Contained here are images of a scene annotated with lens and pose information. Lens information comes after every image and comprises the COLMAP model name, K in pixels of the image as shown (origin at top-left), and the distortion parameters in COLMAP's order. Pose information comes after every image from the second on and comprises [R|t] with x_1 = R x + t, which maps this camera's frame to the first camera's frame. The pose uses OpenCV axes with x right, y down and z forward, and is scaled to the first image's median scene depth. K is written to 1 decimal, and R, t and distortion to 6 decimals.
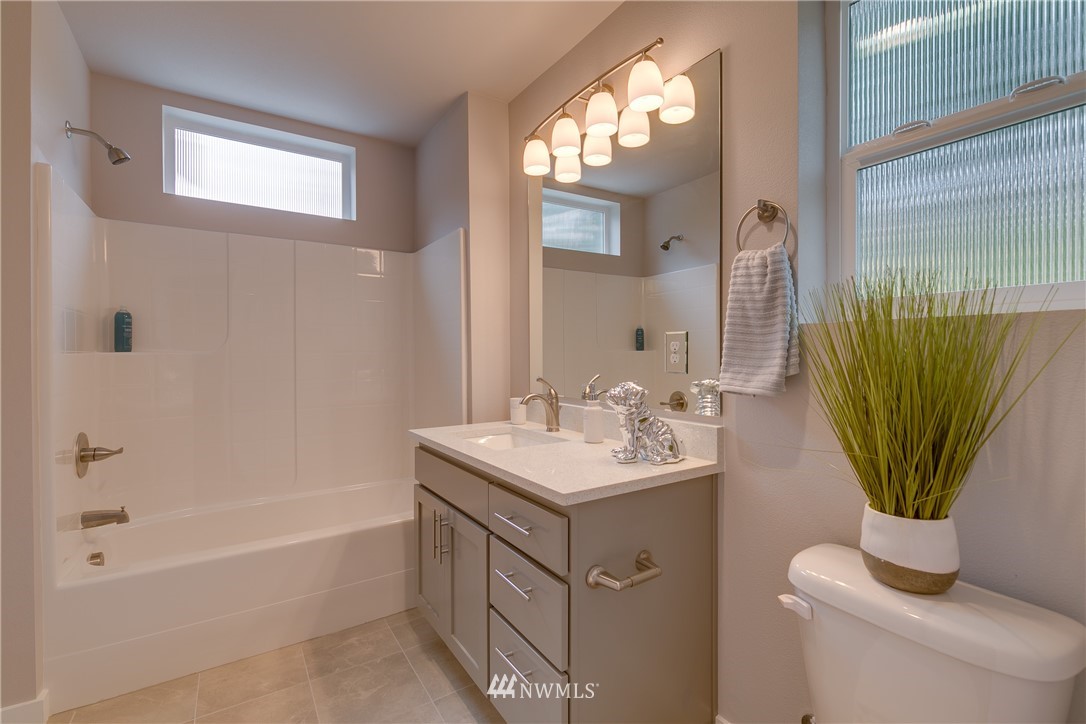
lens RADIAL K [[491.3, 0, 550.6], [0, 491.3, 359.0], [0, 0, 1]] dist [0.000184, -0.000868]
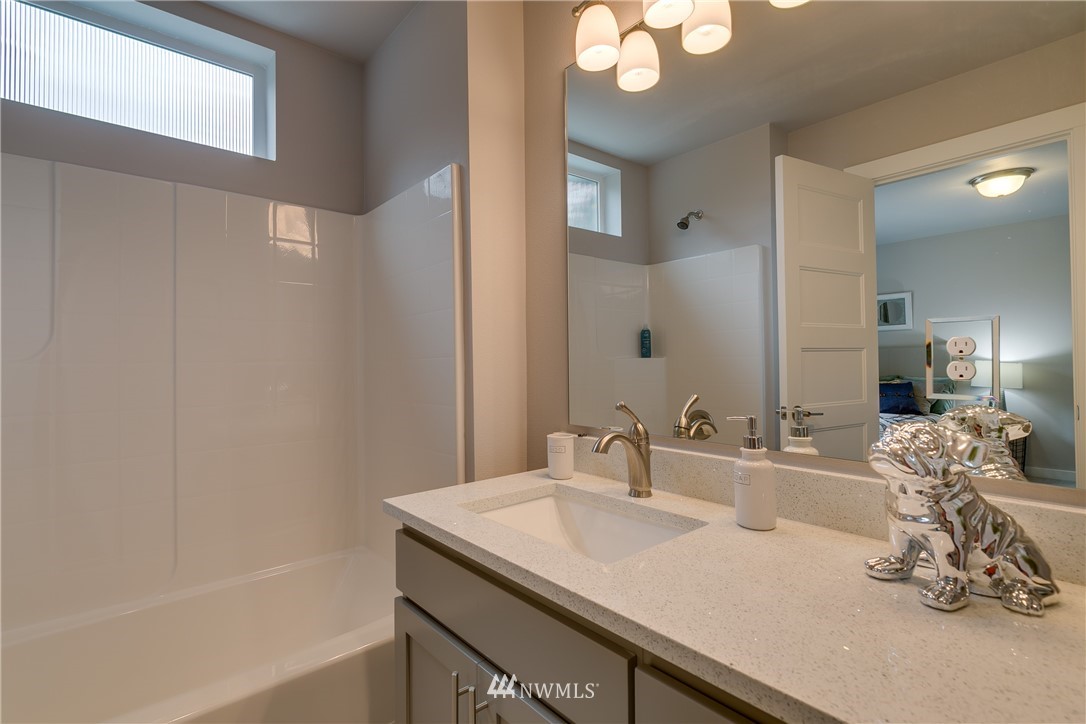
lens RADIAL K [[527.0, 0, 535.5], [0, 527.0, 359.4], [0, 0, 1]] dist [-0.014381, -0.001207]
pose [[0.994175, -0.003016, 0.107732, -0.168697], [0.004711, 0.999869, -0.015480, -0.003785], [-0.107671, 0.015897, 0.994059, 0.362155]]
